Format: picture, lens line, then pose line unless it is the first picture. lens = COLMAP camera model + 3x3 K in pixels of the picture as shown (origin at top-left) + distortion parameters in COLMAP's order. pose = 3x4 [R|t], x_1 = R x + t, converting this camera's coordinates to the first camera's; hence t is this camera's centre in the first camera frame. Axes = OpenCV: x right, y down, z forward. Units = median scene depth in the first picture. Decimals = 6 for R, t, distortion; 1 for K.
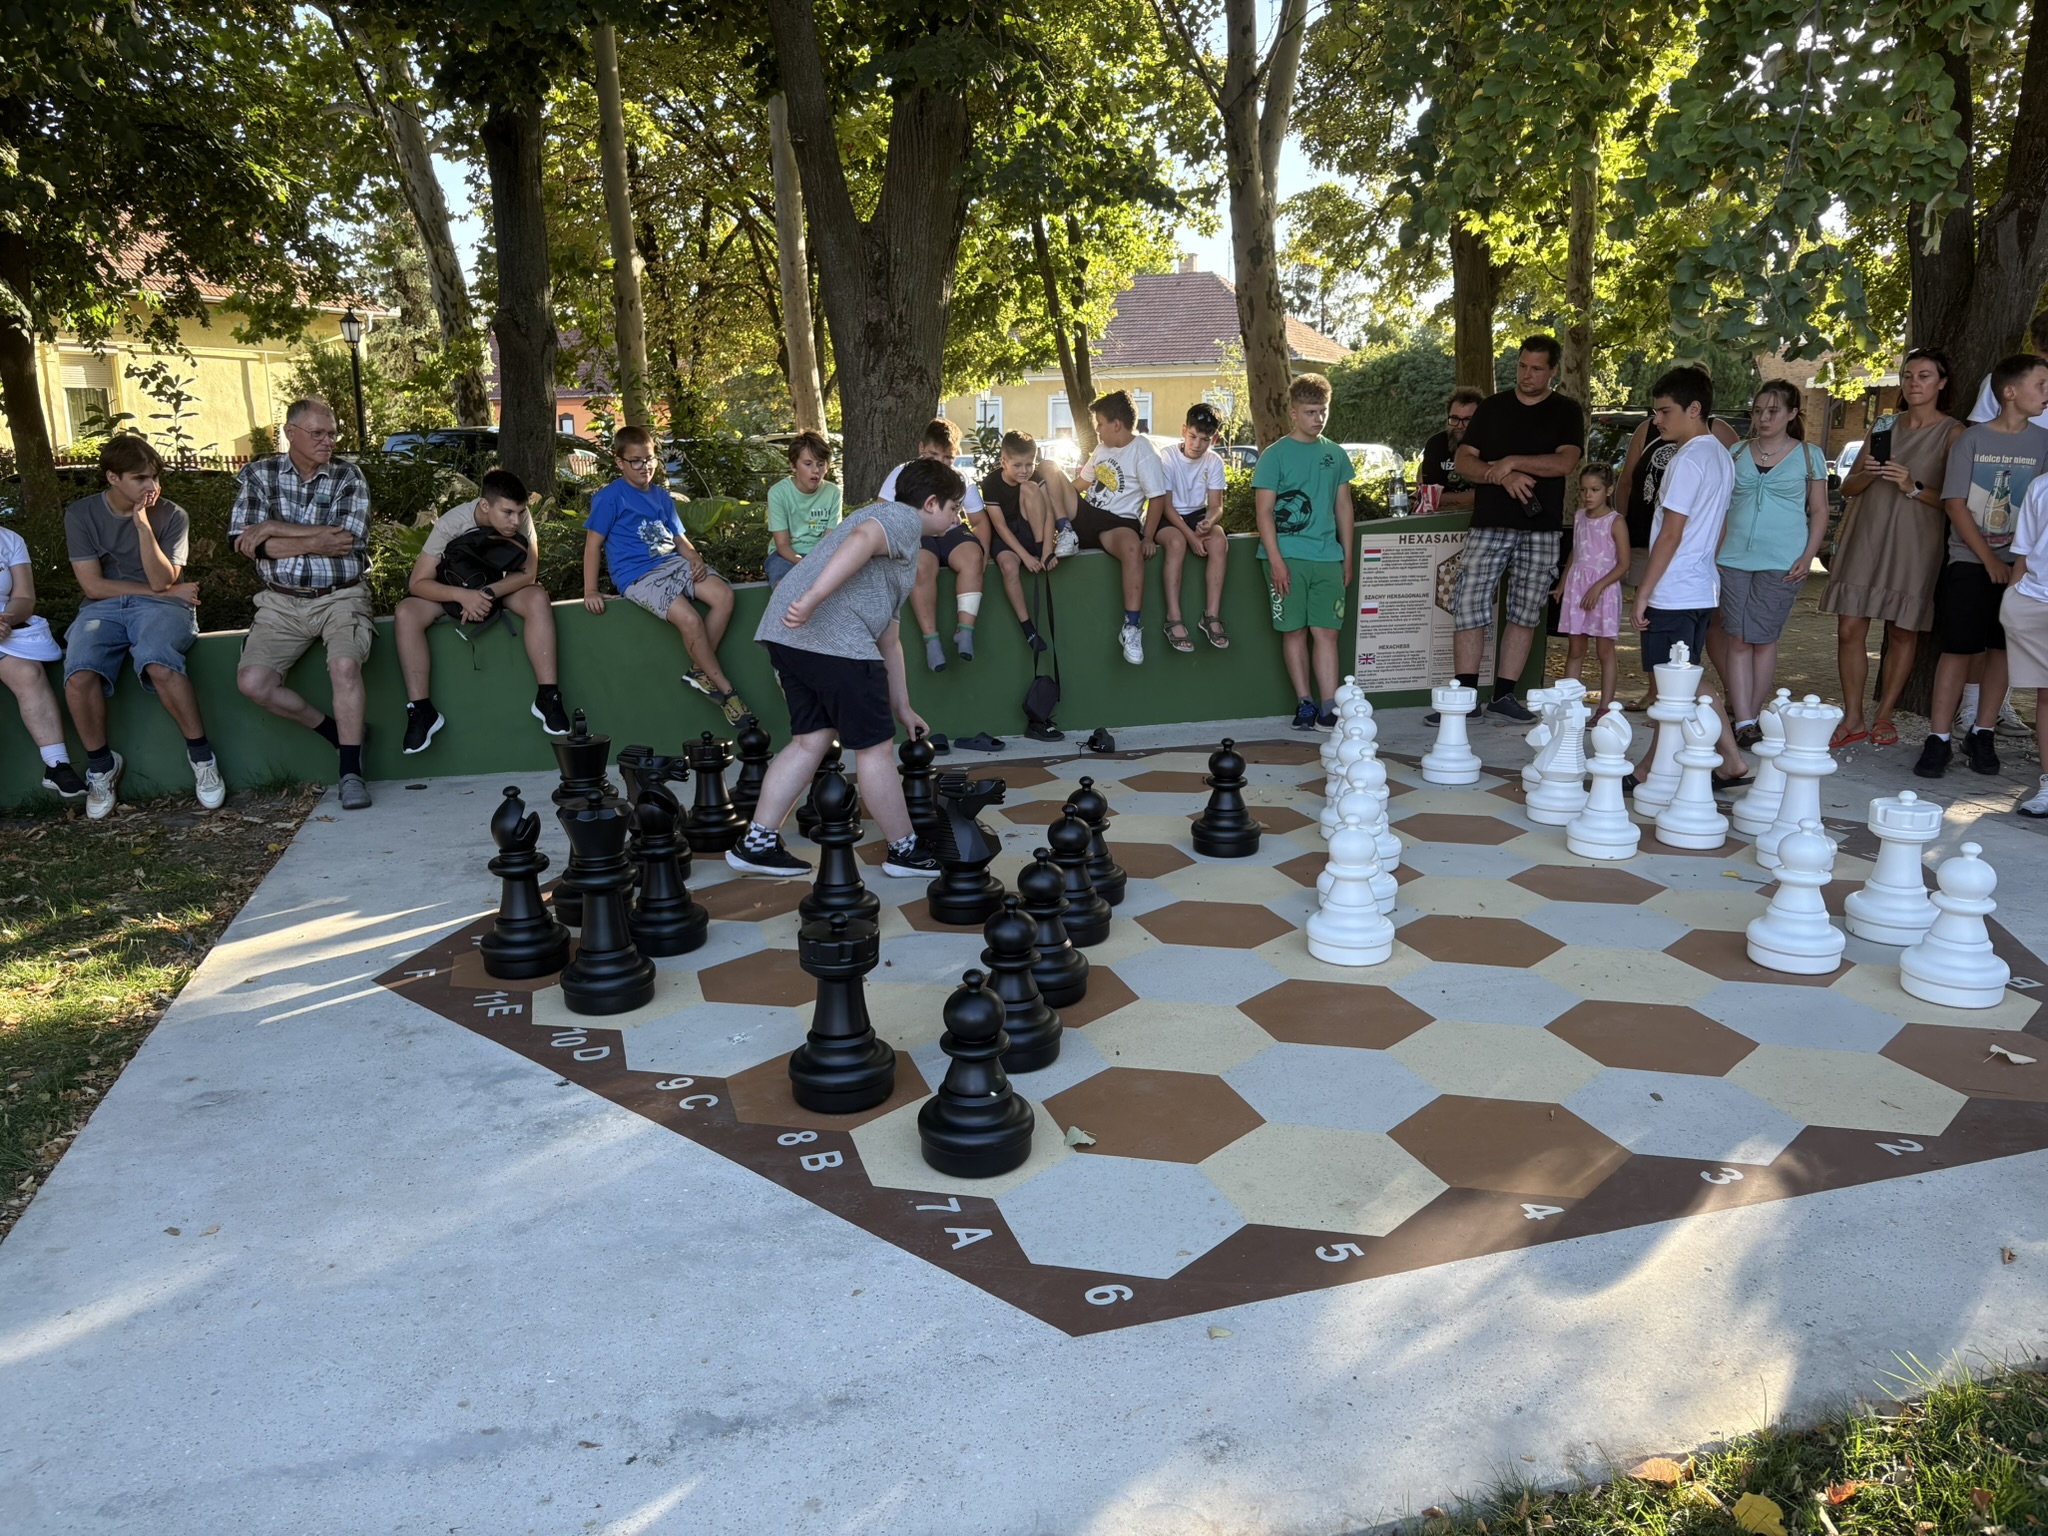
lens RADIAL K [[1541.7, 0, 1041.6], [0, 1541.7, 774.5], [0, 0, 1]] dist [0.014520, -0.009695]
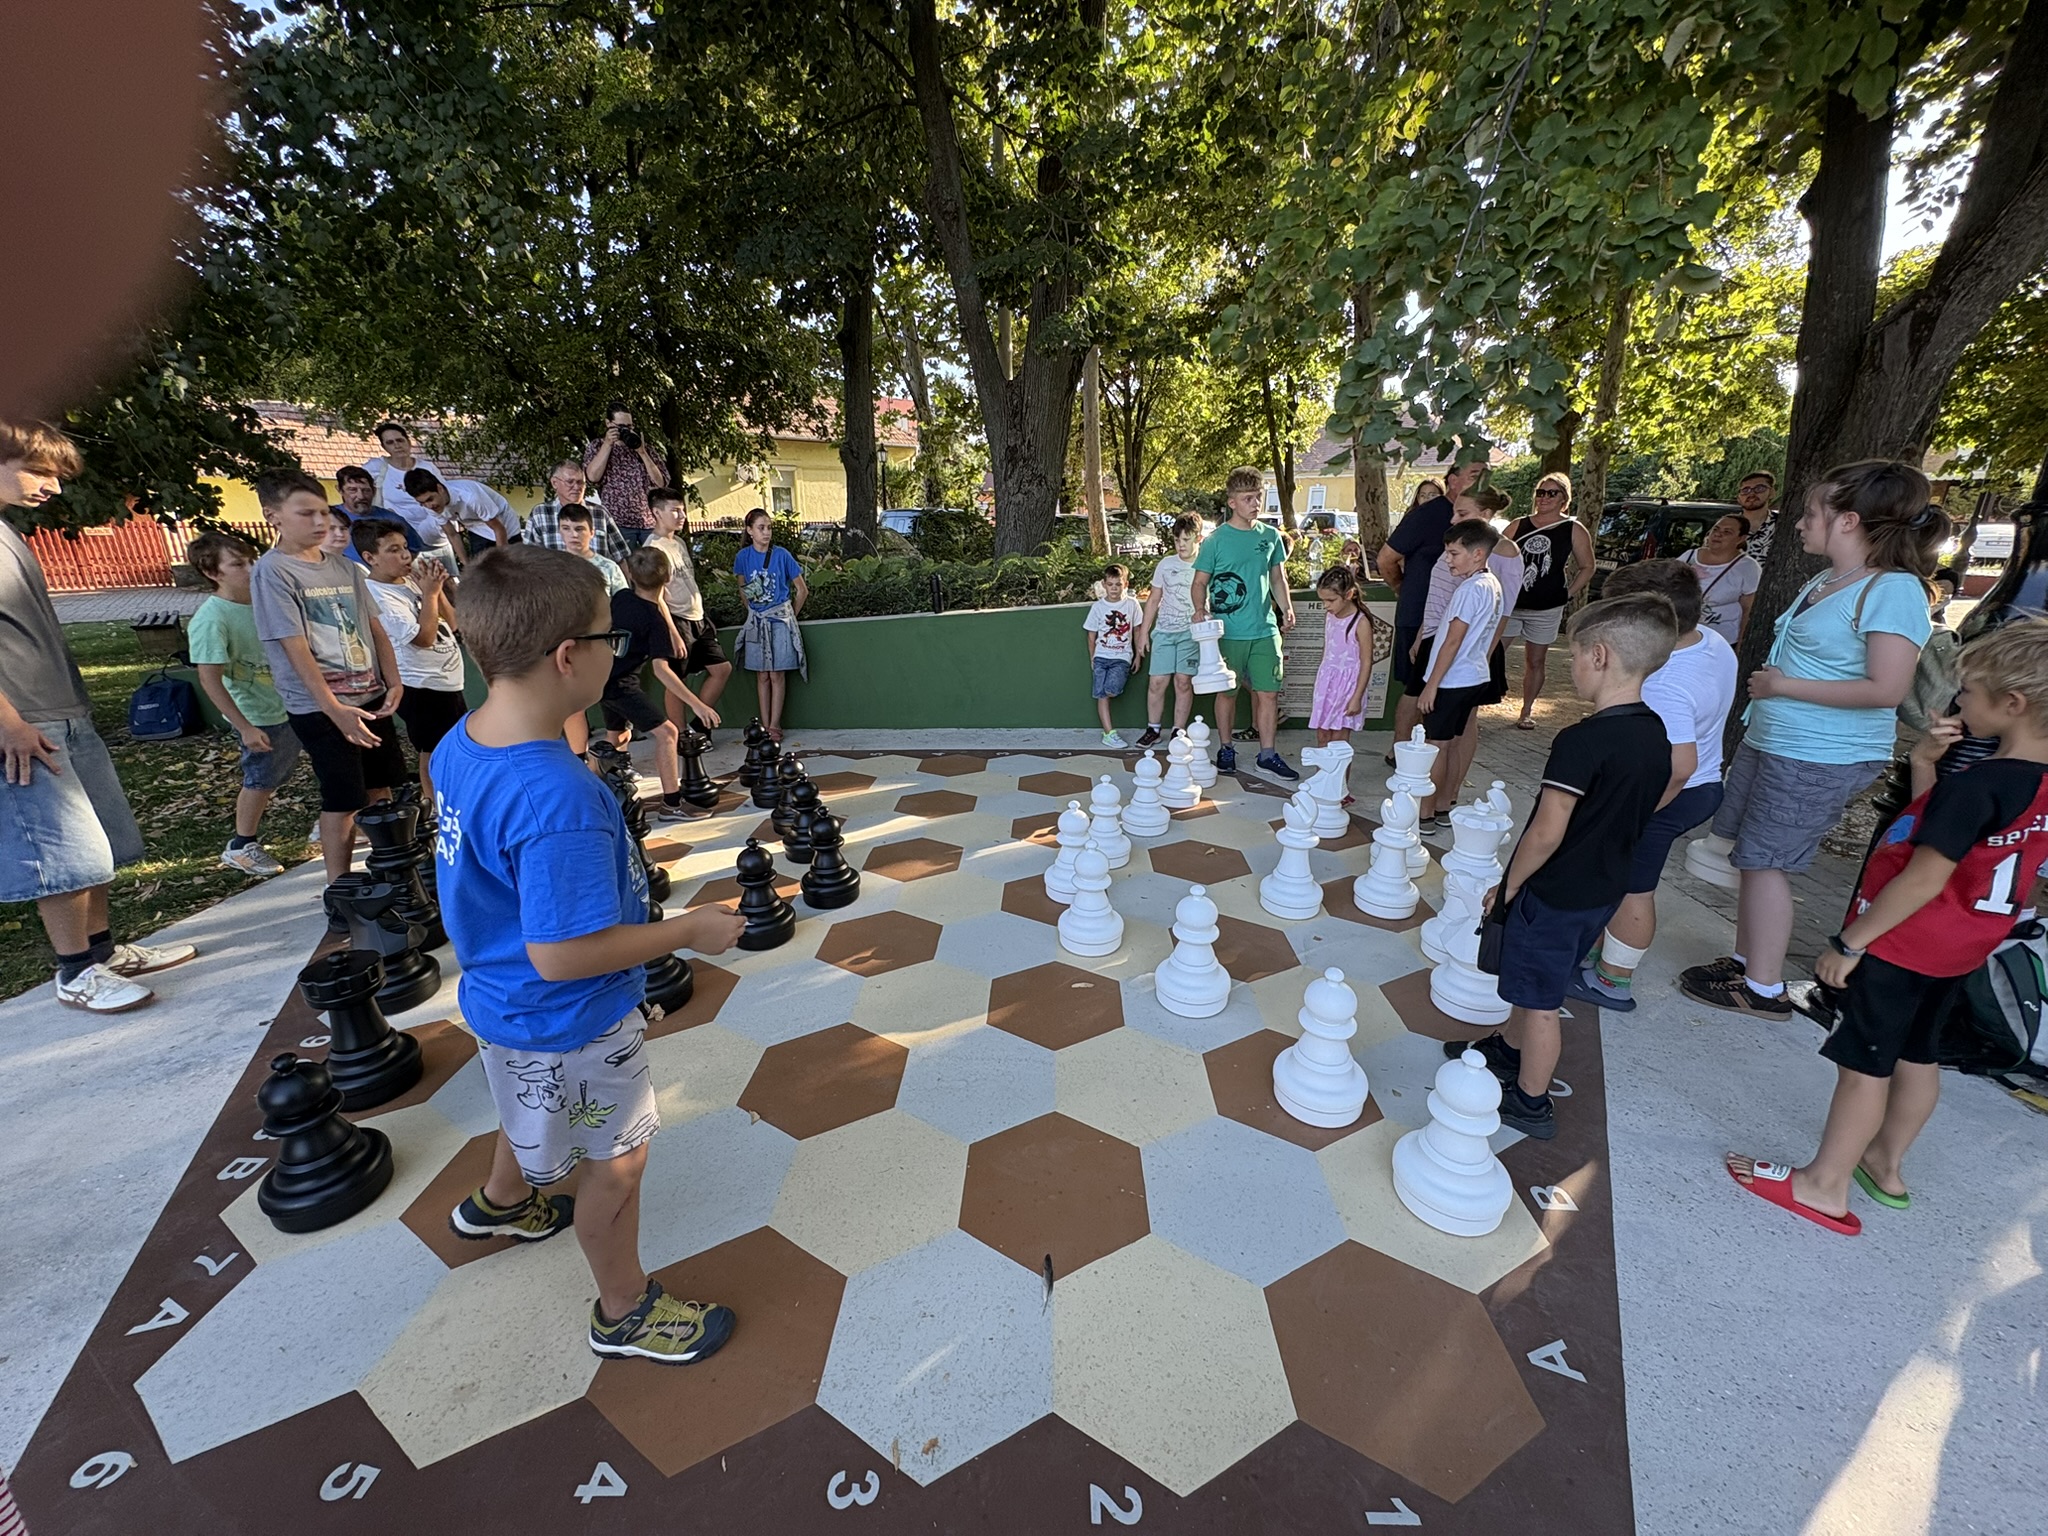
lens RADIAL K [[814.1, 0, 1026.4], [0, 814.1, 765.0], [0, 0, 1]] dist [-0.000803, 0.000165]
pose [[0.943328, 0.104059, -0.315124, 0.216733], [-0.075798, 0.992027, 0.100680, -0.061907], [0.323089, -0.071088, 0.943695, 0.223230]]
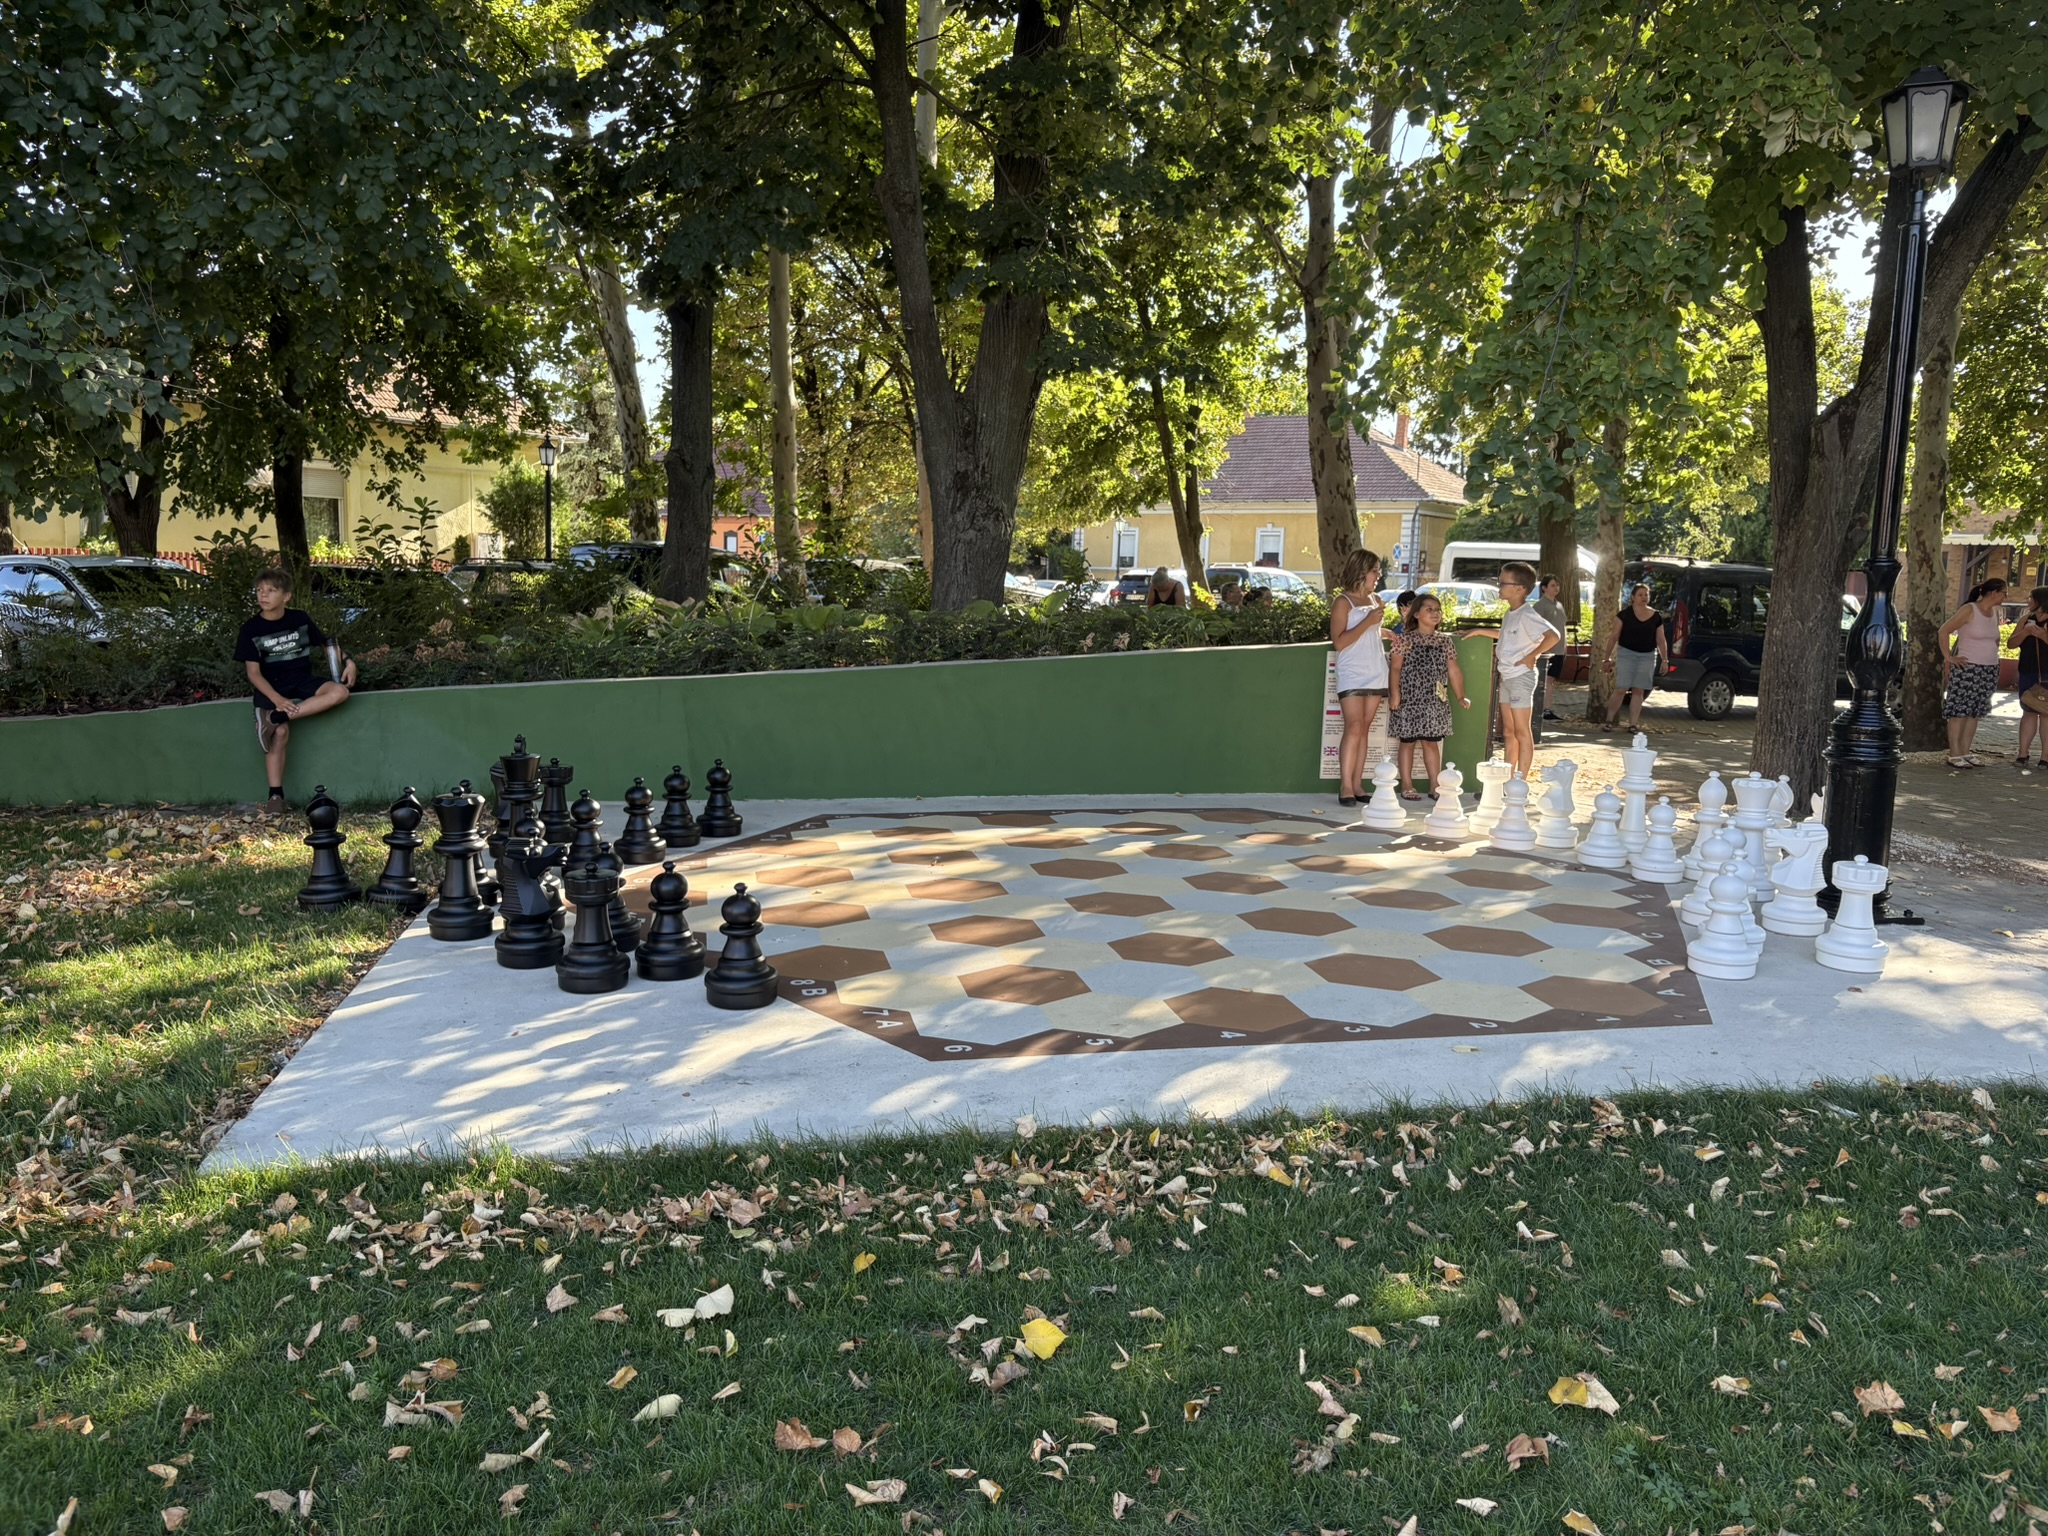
lens RADIAL K [[1537.7, 0, 1027.1], [0, 1537.7, 778.2], [0, 0, 1]] dist [0.040157, -0.057791]
pose [[0.994031, 0.047164, -0.098375, 0.084611], [-0.054618, 0.995724, -0.074508, 0.047714], [0.094440, 0.079437, 0.992356, -0.227286]]
